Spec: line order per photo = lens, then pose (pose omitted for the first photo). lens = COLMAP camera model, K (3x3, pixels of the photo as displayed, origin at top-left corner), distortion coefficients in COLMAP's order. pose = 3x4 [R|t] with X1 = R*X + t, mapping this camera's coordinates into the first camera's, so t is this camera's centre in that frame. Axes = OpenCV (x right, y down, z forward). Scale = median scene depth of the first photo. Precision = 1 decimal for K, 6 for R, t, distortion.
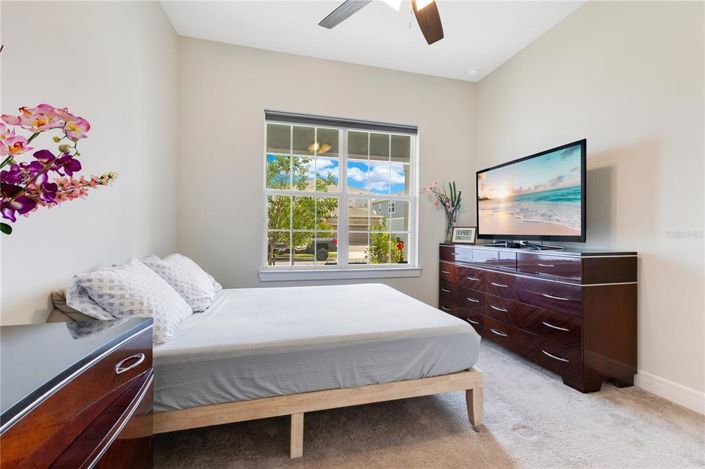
lens RADIAL K [[317.1, 0, 353.0], [0, 317.1, 235.1], [0, 0, 1]] dist [0.001095, 0.000303]
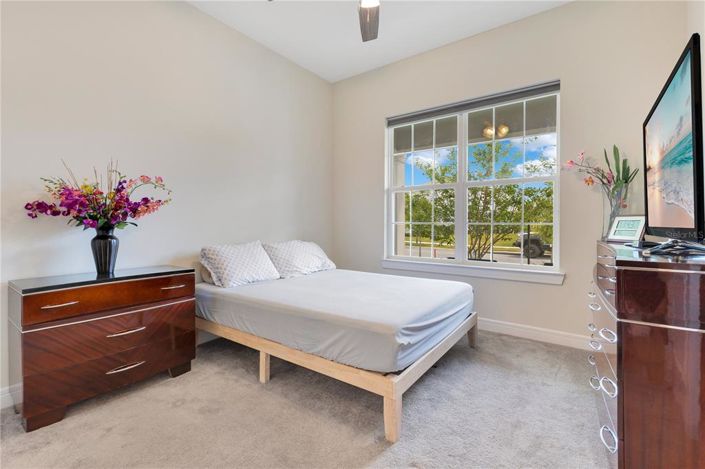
lens RADIAL K [[317.1, 0, 351.7], [0, 317.1, 228.8], [0, 0, 1]] dist [0.001095, 0.000303]
pose [[0.626524, 0.003678, -0.779393, 0.510618], [-0.002471, 0.999993, 0.002732, 0.001005], [0.779398, 0.000215, 0.626529, 0.179220]]
